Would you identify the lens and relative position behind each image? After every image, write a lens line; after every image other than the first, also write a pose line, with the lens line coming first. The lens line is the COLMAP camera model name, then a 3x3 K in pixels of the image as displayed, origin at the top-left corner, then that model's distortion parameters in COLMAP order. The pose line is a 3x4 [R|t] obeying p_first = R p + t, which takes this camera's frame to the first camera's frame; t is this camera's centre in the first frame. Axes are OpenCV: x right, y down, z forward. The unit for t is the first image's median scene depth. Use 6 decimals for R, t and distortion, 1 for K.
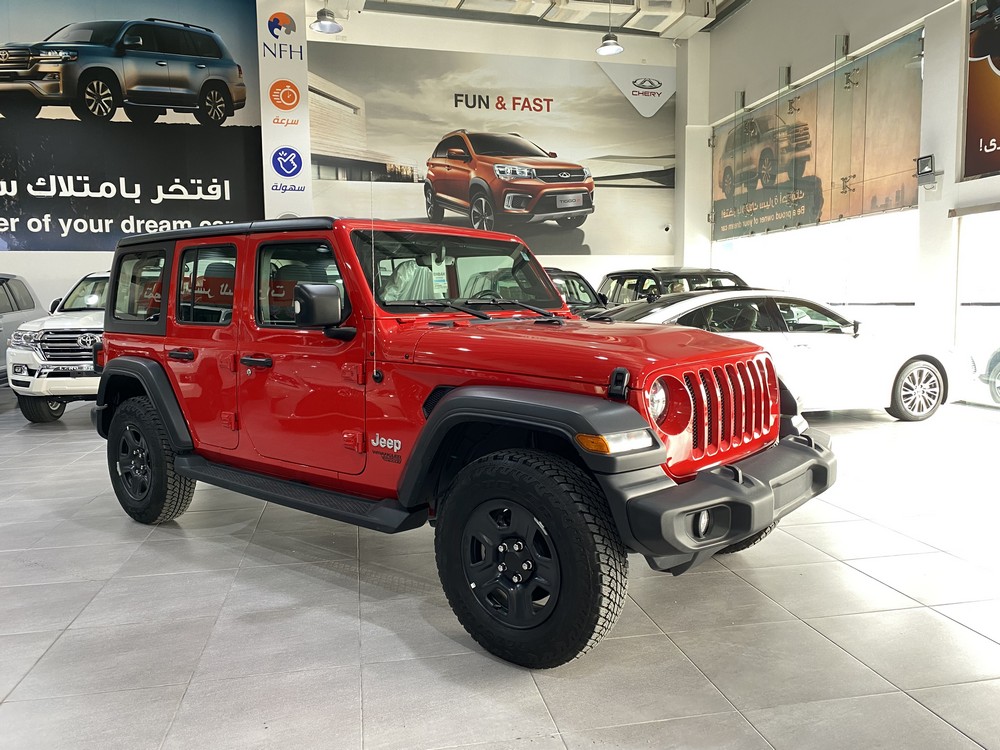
lens RADIAL K [[759.3, 0, 504.1], [0, 759.3, 370.5], [0, 0, 1]] dist [0.026447, -0.035321]
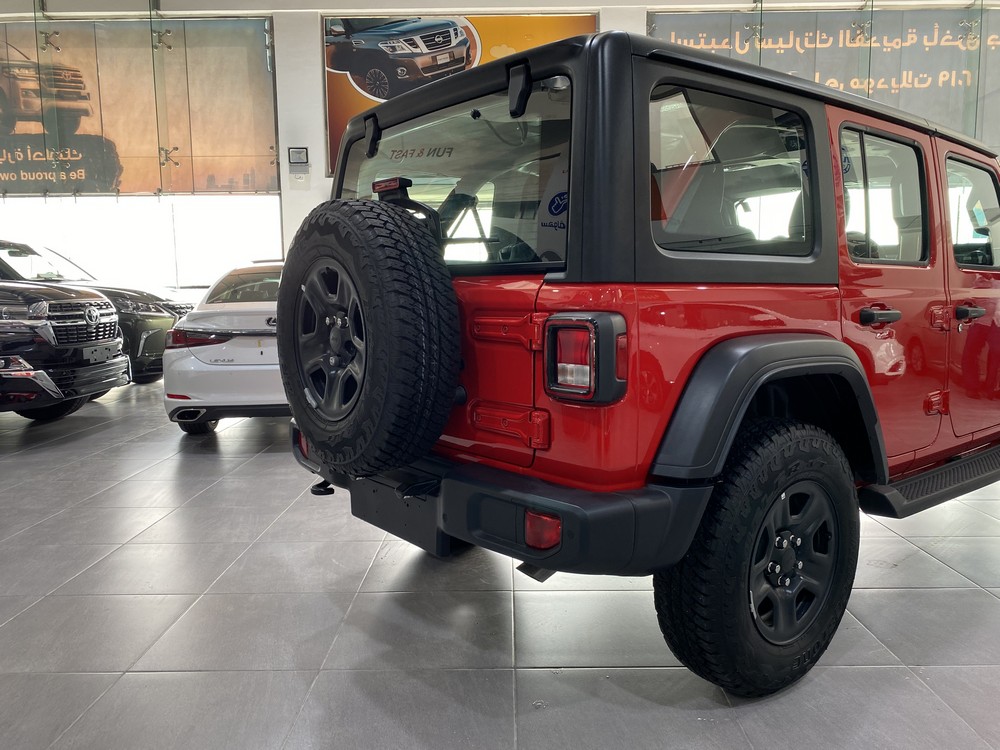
lens RADIAL K [[759.3, 0, 500.4], [0, 759.3, 374.3], [0, 0, 1]] dist [0.026447, -0.035321]
pose [[0.178977, -0.101937, 0.978558, -0.339640], [0.095592, 0.991714, 0.085824, -0.021583], [-0.979198, 0.078181, 0.187239, 0.392332]]
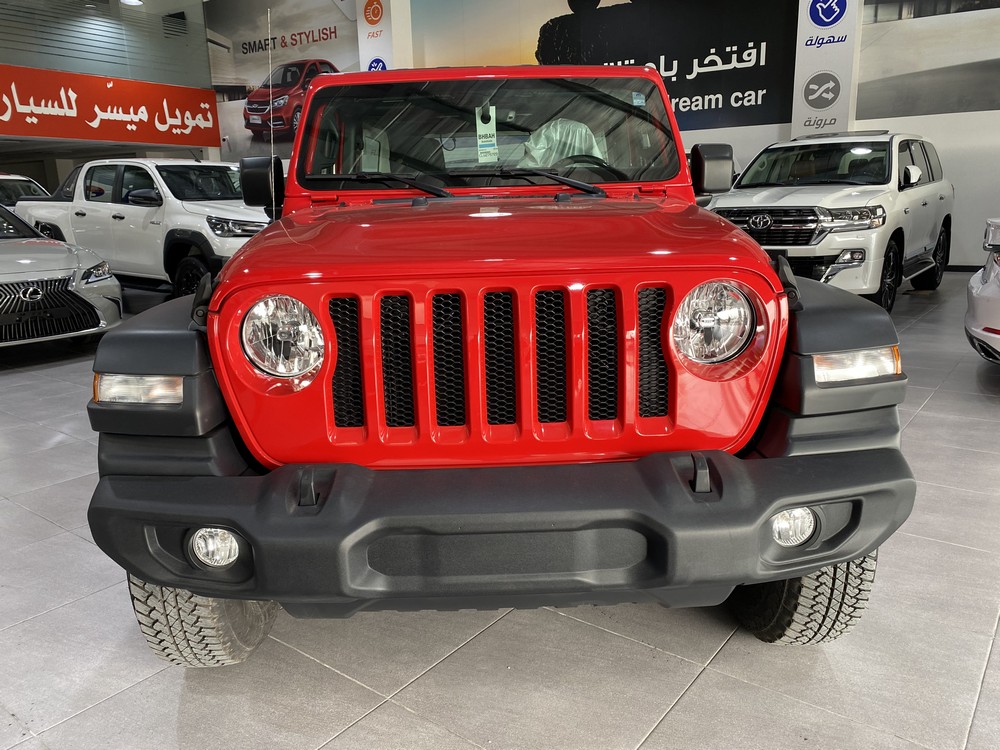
lens RADIAL K [[759.3, 0, 495.4], [0, 759.3, 371.9], [0, 0, 1]] dist [0.026447, -0.035321]
pose [[0.654800, 0.164293, -0.737730, 0.157245], [-0.050511, 0.983418, 0.174175, -0.009135], [0.754113, -0.076787, 0.652241, 0.152315]]
